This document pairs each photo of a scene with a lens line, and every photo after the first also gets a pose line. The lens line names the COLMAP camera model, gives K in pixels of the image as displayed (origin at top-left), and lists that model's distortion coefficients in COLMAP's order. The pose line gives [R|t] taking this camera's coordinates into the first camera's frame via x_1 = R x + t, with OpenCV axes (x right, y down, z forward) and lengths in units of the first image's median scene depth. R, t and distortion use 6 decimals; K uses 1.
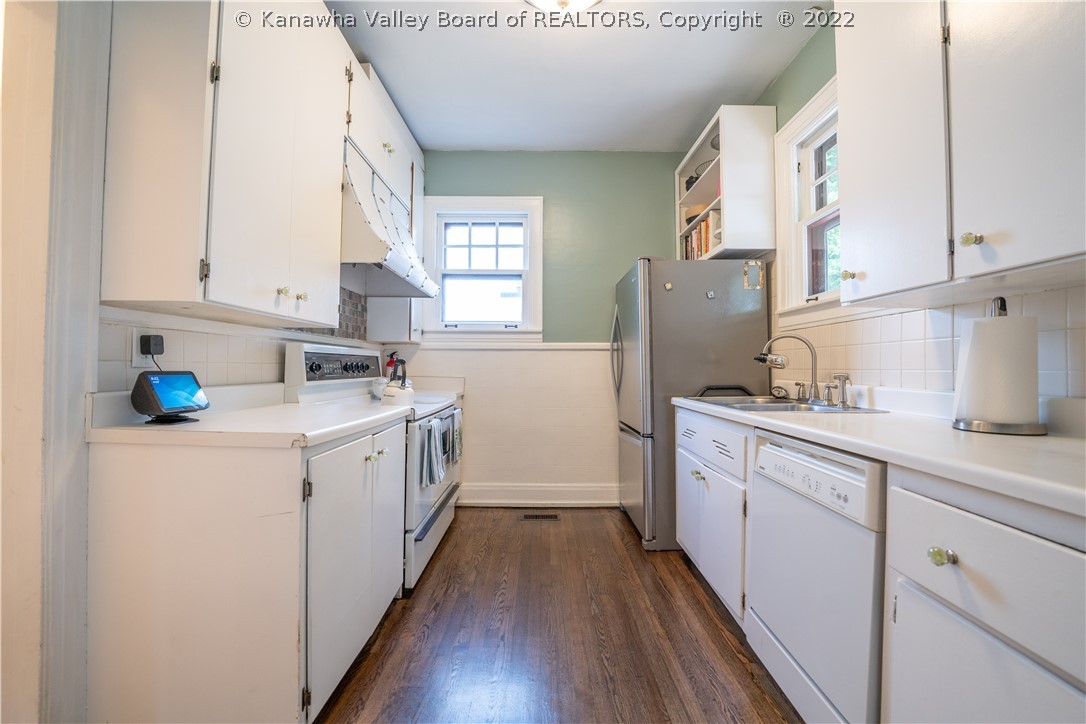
lens RADIAL K [[448.0, 0, 541.6], [0, 448.0, 361.3], [0, 0, 1]] dist [-0.024857, 0.000770]
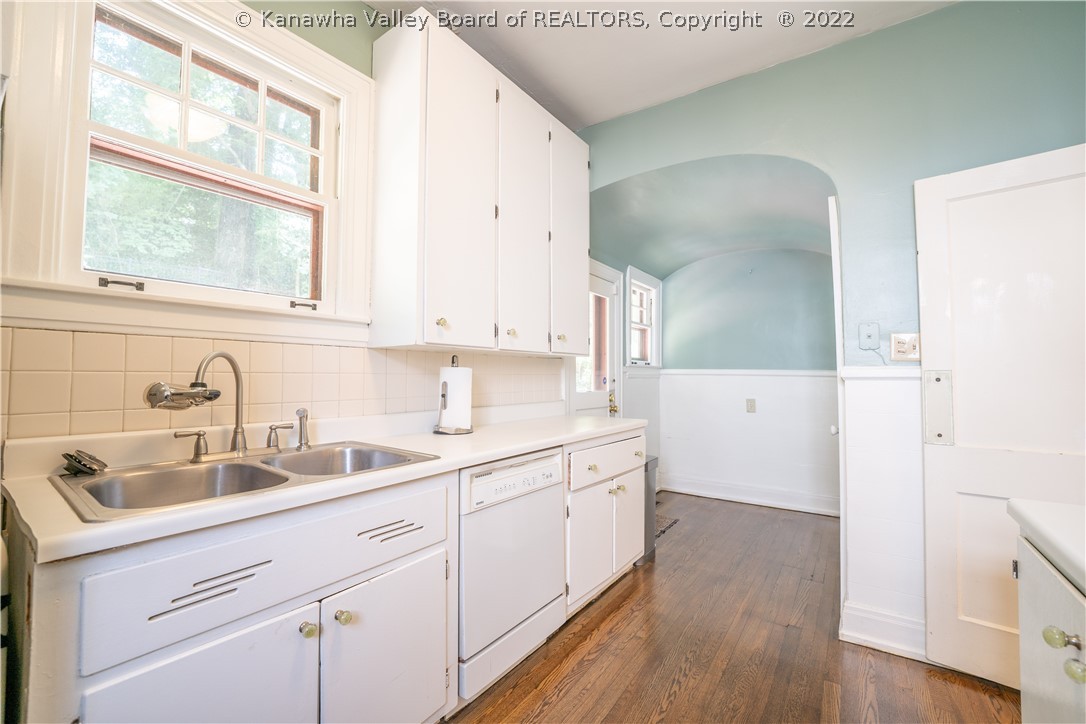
lens RADIAL K [[448.0, 0, 541.6], [0, 448.0, 361.3], [0, 0, 1]] dist [-0.024857, 0.000770]
pose [[-0.813133, 0.015985, 0.581859, -0.255574], [-0.007036, 0.999280, -0.037284, -0.052673], [-0.582036, -0.034411, -0.812435, 2.200101]]
